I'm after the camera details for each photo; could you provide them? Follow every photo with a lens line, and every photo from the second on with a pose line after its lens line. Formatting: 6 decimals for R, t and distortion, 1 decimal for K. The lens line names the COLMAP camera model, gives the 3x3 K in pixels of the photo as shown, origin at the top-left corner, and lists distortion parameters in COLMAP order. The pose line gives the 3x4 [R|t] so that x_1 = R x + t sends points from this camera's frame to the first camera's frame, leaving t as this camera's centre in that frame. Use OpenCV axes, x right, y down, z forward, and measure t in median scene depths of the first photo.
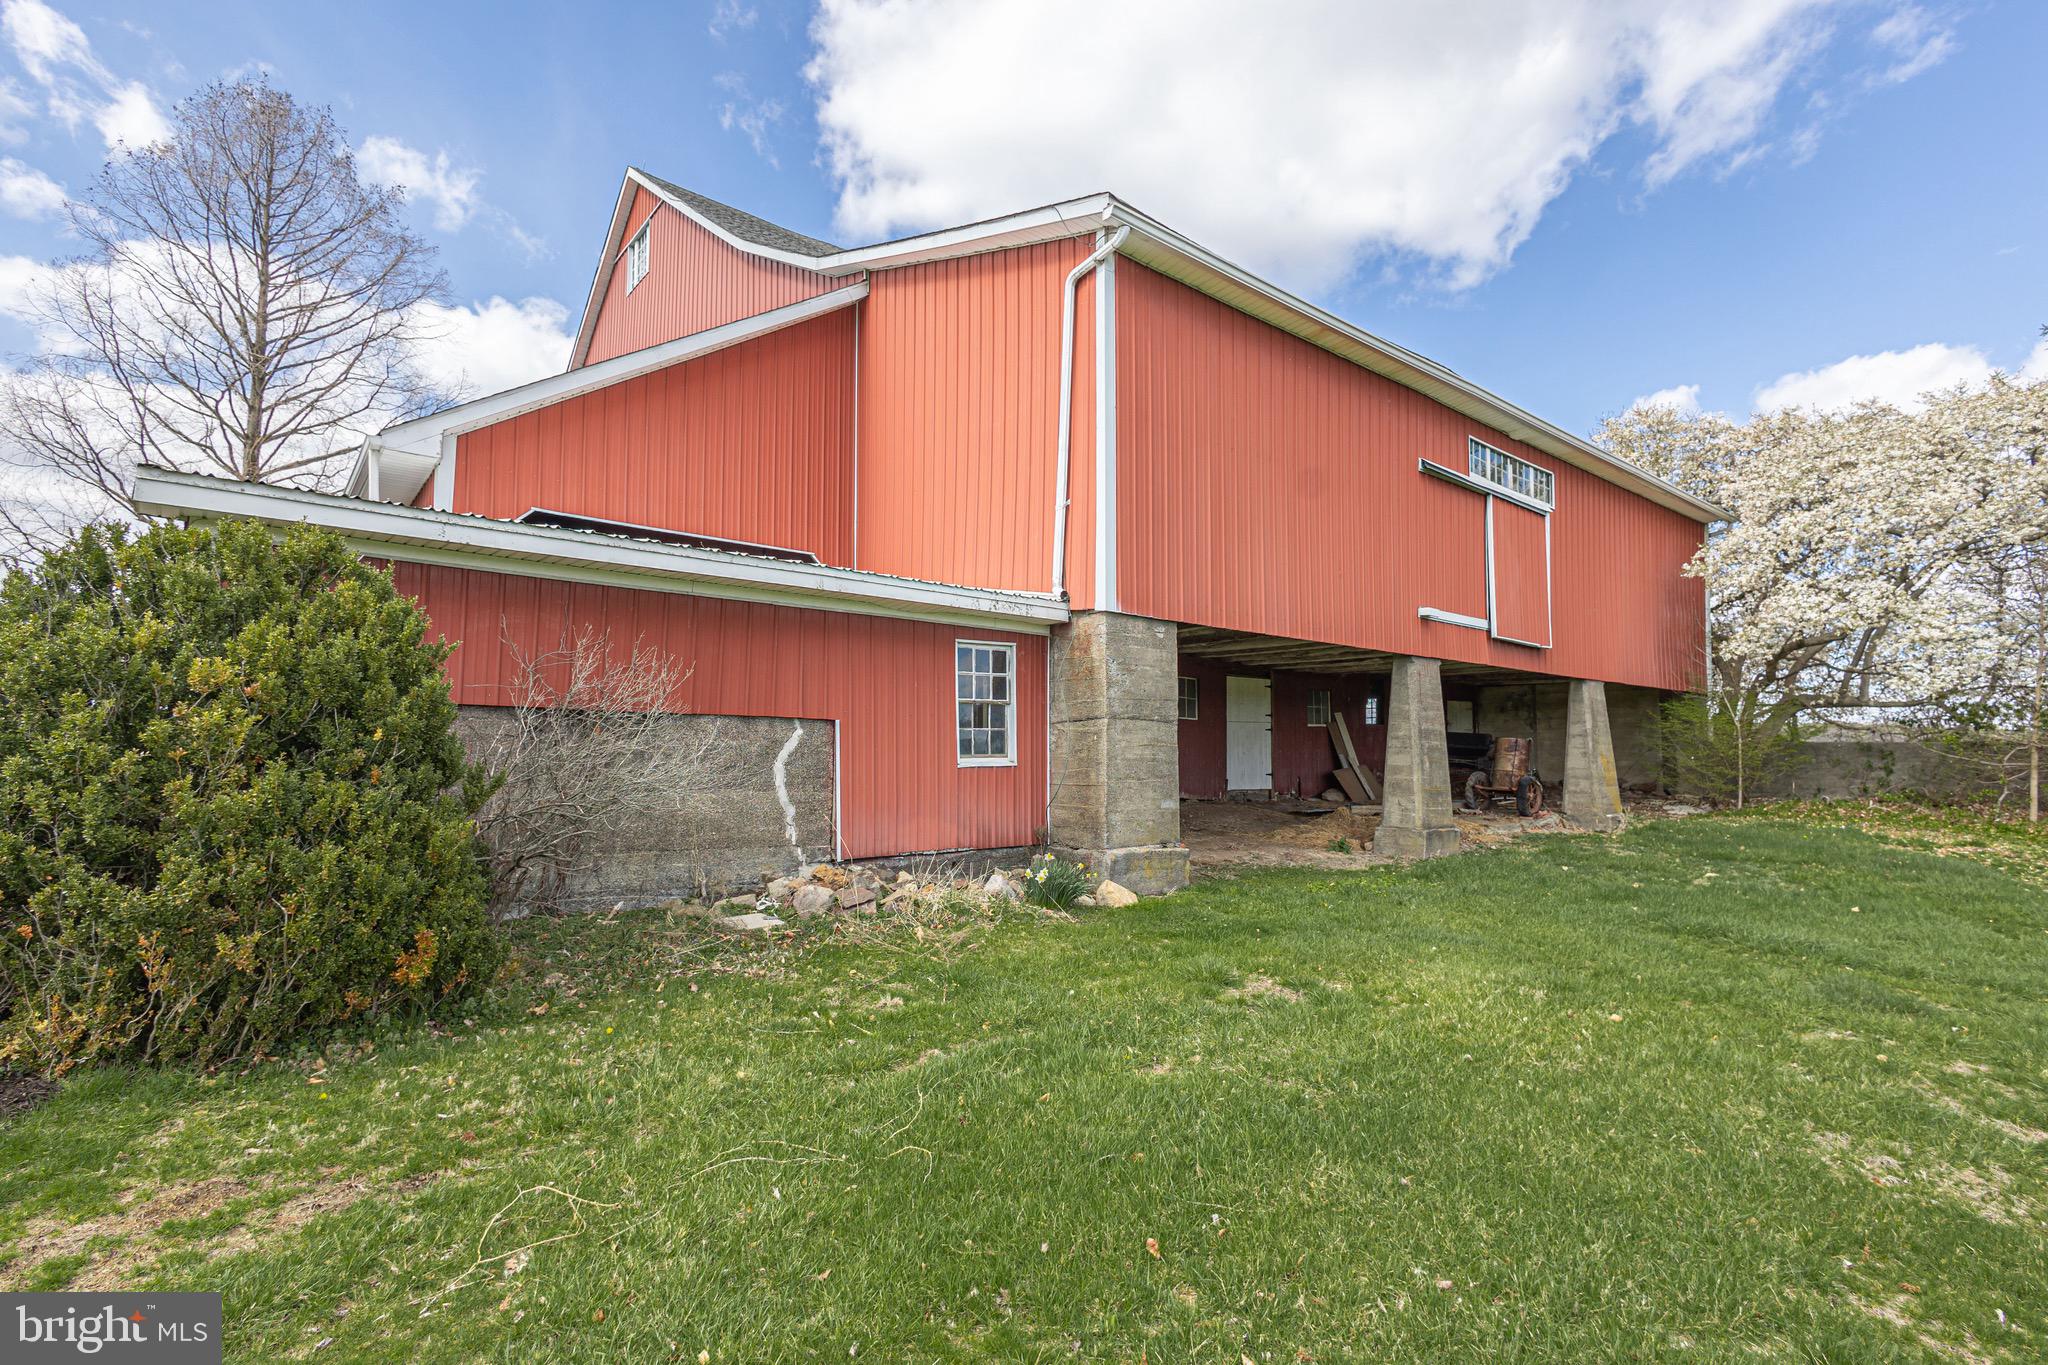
lens RADIAL K [[969.0, 0, 1025.2], [0, 969.0, 698.9], [0, 0, 1]] dist [0.011403, -0.000061]
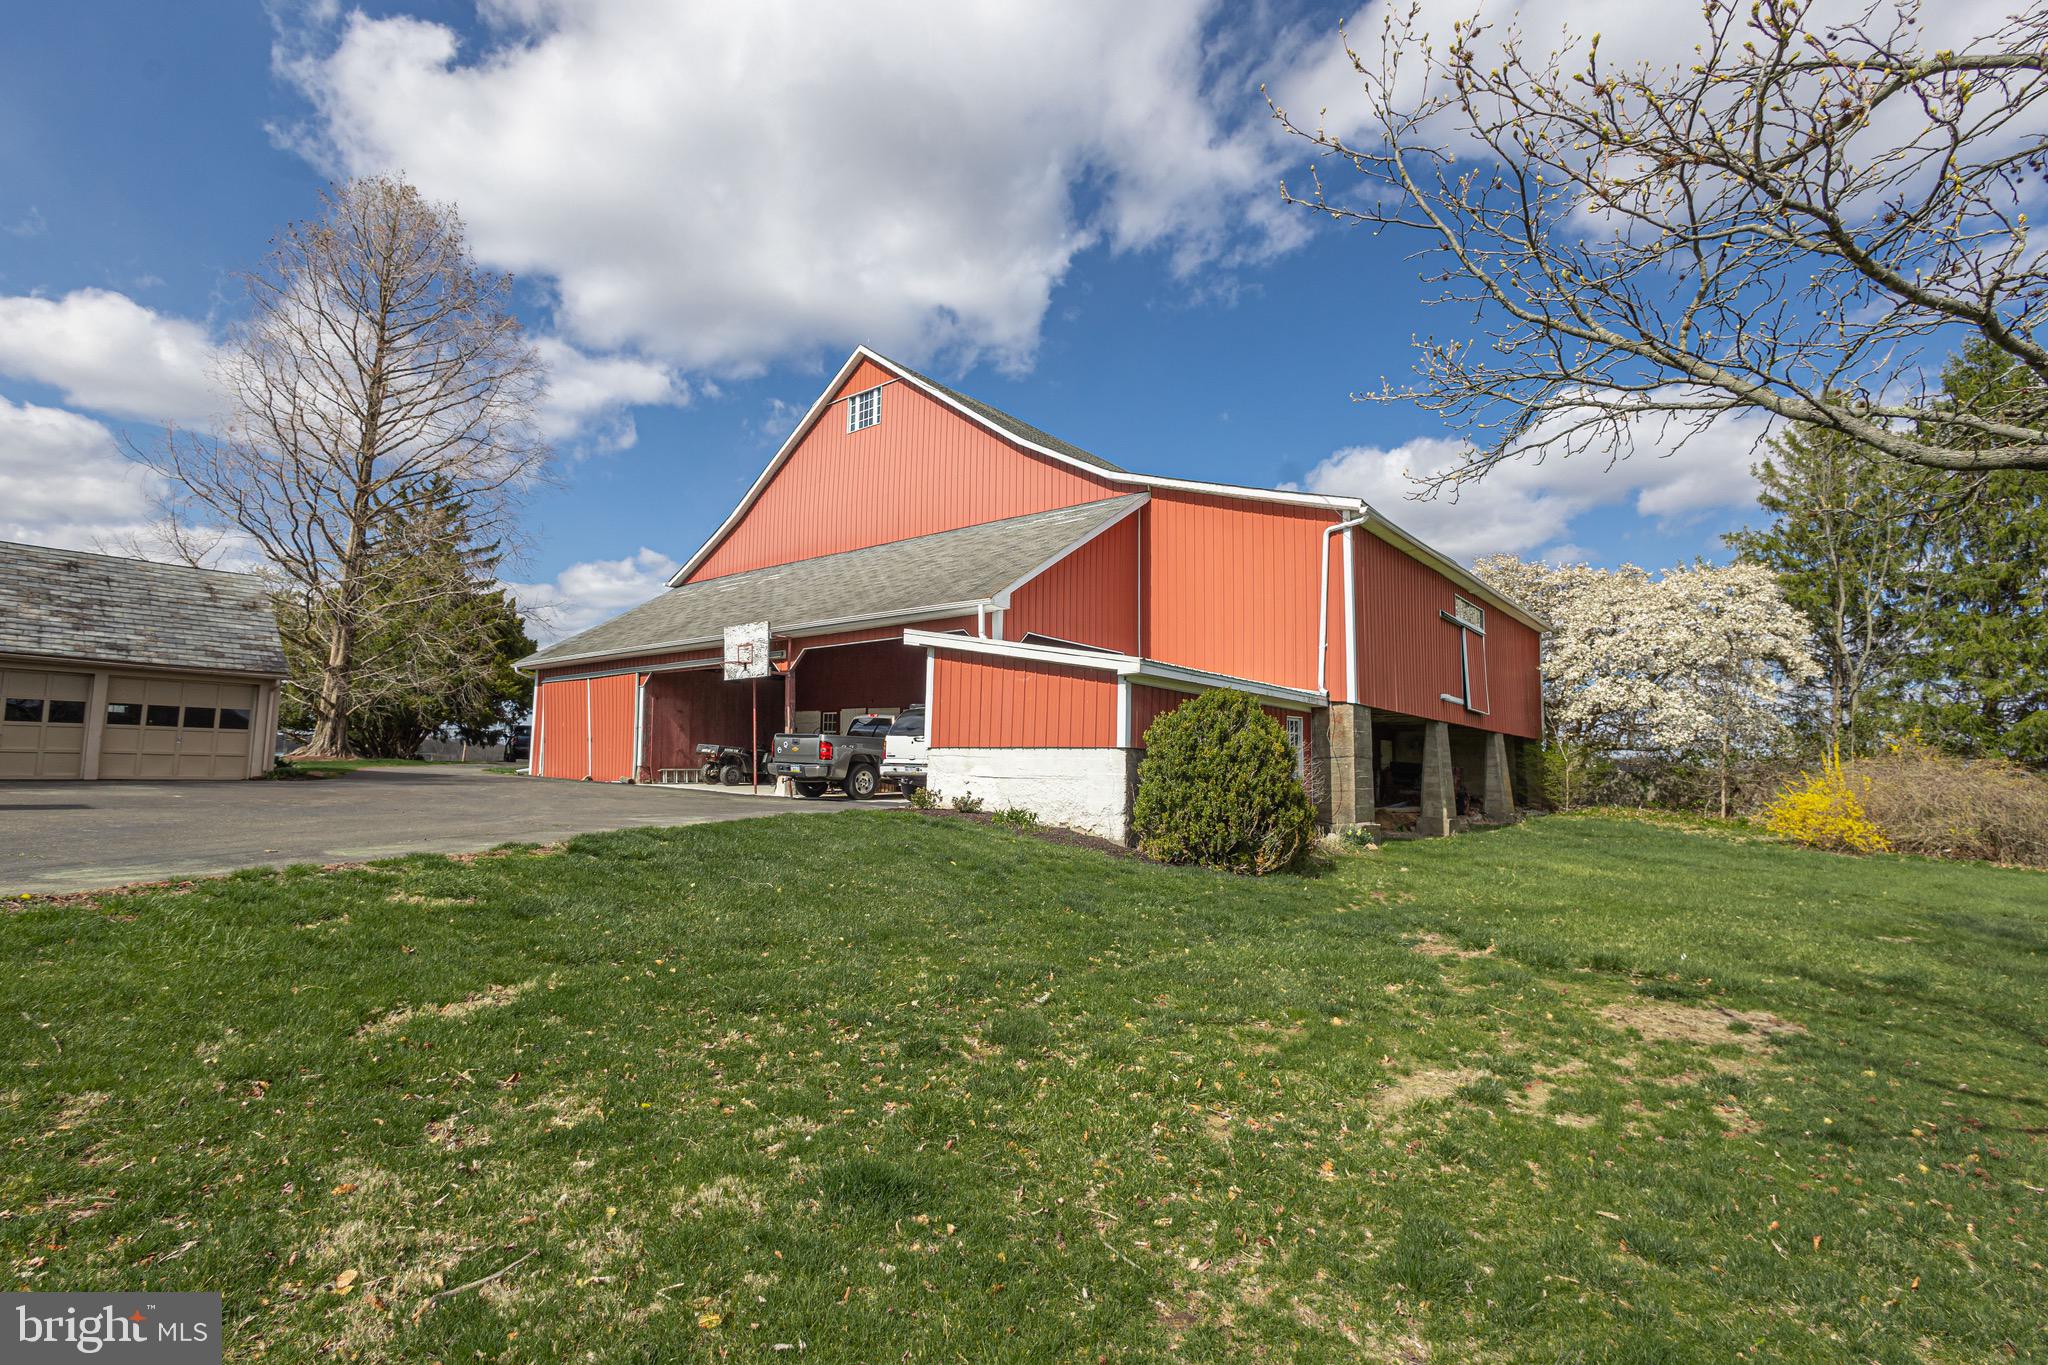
lens RADIAL K [[951.2, 0, 1020.9], [0, 951.2, 668.3], [0, 0, 1]] dist [0.006555, -0.000648]
pose [[0.980208, 0.032867, 0.195224, -0.614455], [-0.022778, 0.998297, -0.053701, -0.026561], [-0.196657, 0.048192, 0.979287, -0.498334]]
